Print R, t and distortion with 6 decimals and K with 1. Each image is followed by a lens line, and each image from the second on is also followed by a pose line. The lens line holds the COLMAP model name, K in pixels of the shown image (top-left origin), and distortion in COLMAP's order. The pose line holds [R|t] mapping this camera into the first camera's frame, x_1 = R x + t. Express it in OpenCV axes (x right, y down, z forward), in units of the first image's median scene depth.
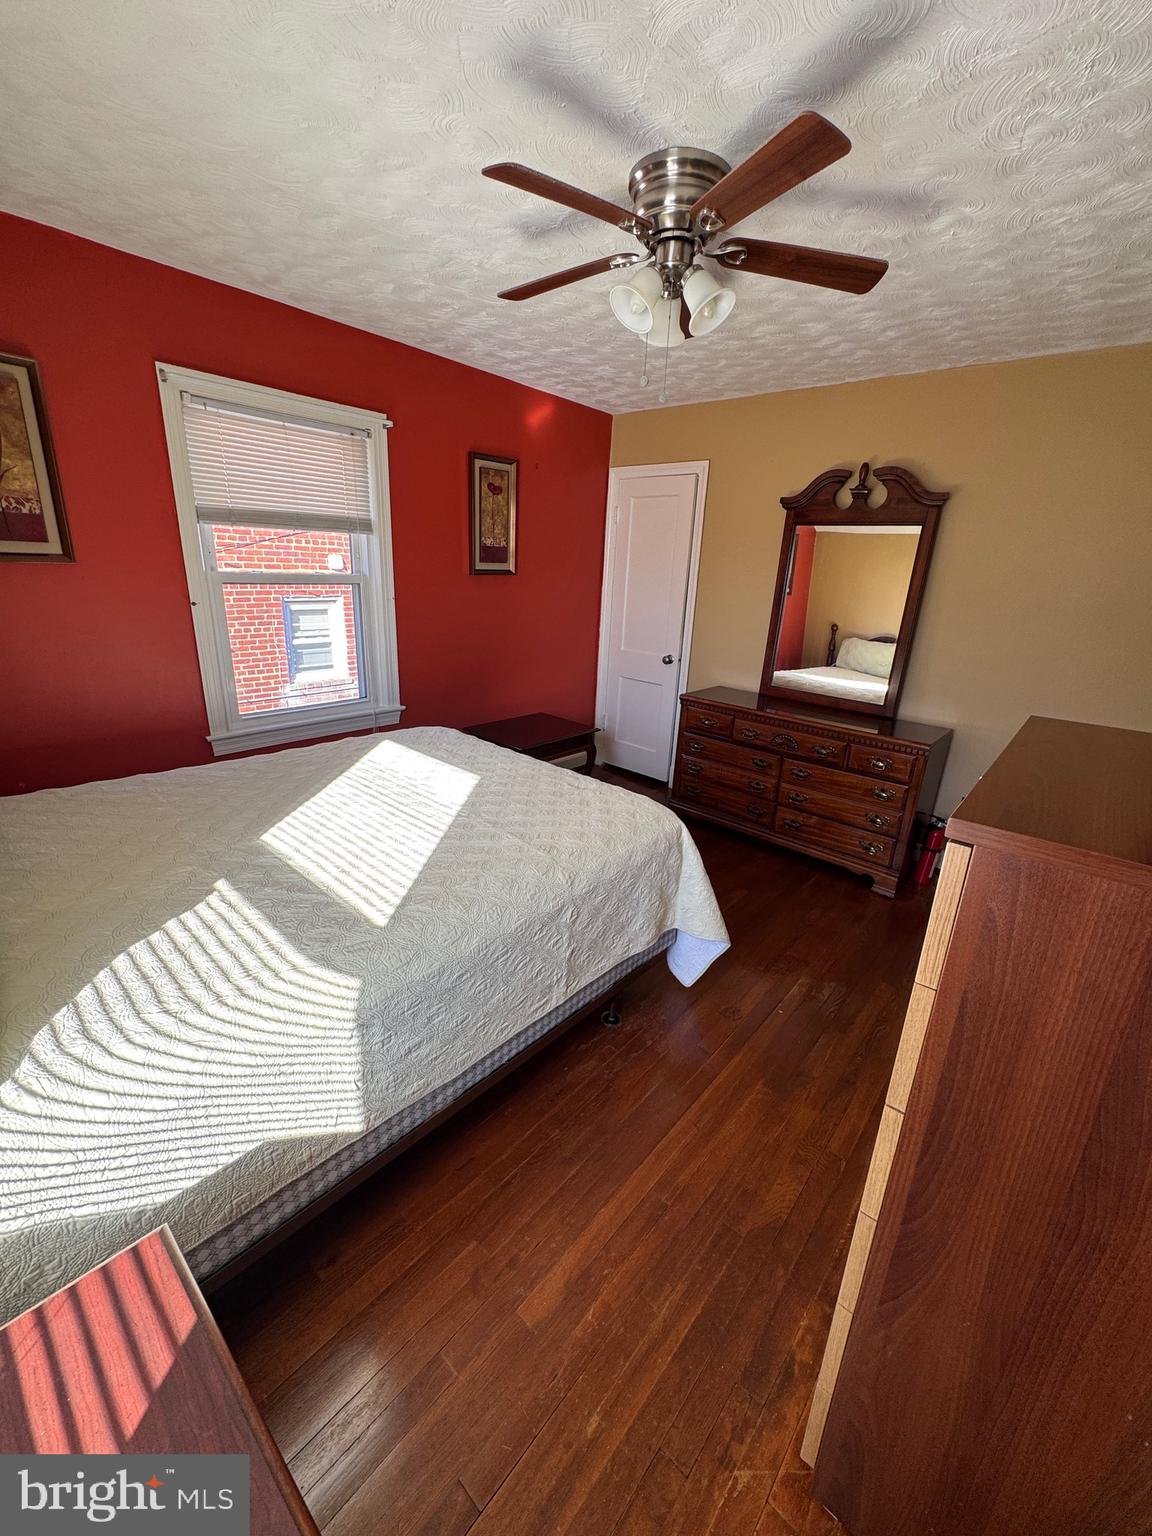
lens RADIAL K [[612.1, 0, 576.0], [0, 612.1, 768.0], [0, 0, 1]] dist [-0.002401, -0.000100]
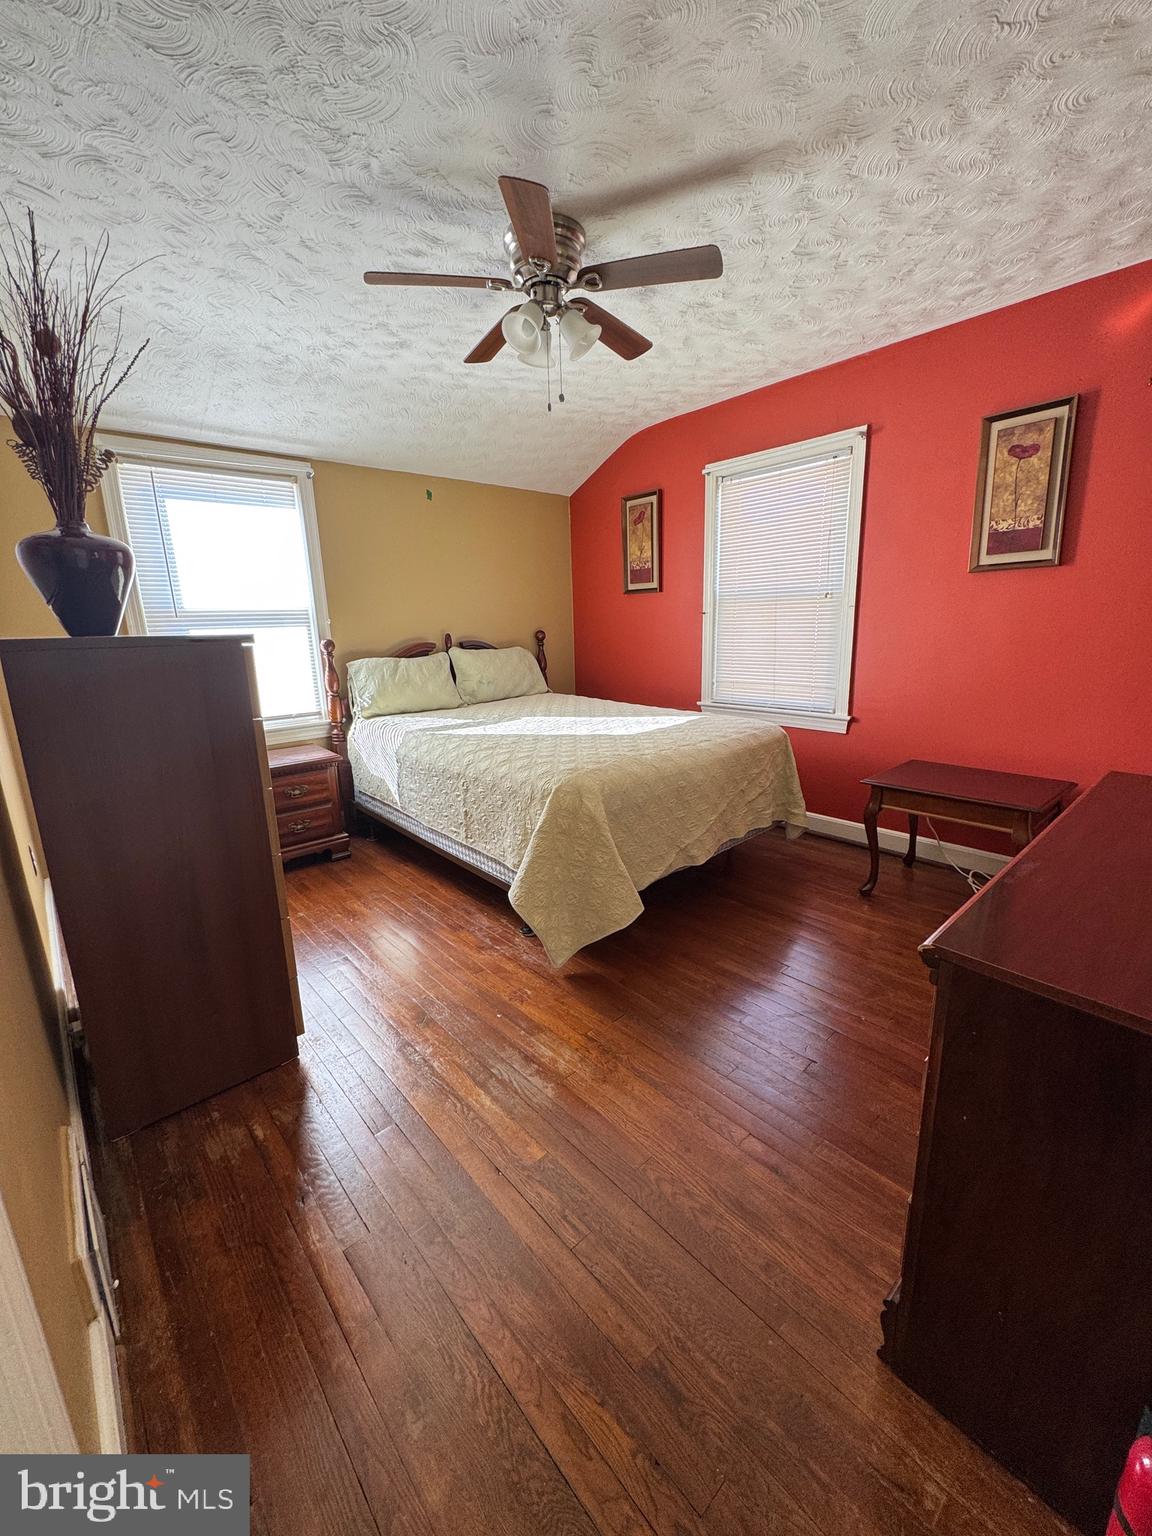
lens RADIAL K [[612.1, 0, 576.0], [0, 612.1, 768.0], [0, 0, 1]] dist [-0.002401, -0.000100]
pose [[-0.118112, 0.184986, -0.975618, 0.849525], [-0.300790, 0.929671, 0.212689, -0.120458], [0.946348, 0.318577, -0.054163, 0.787024]]
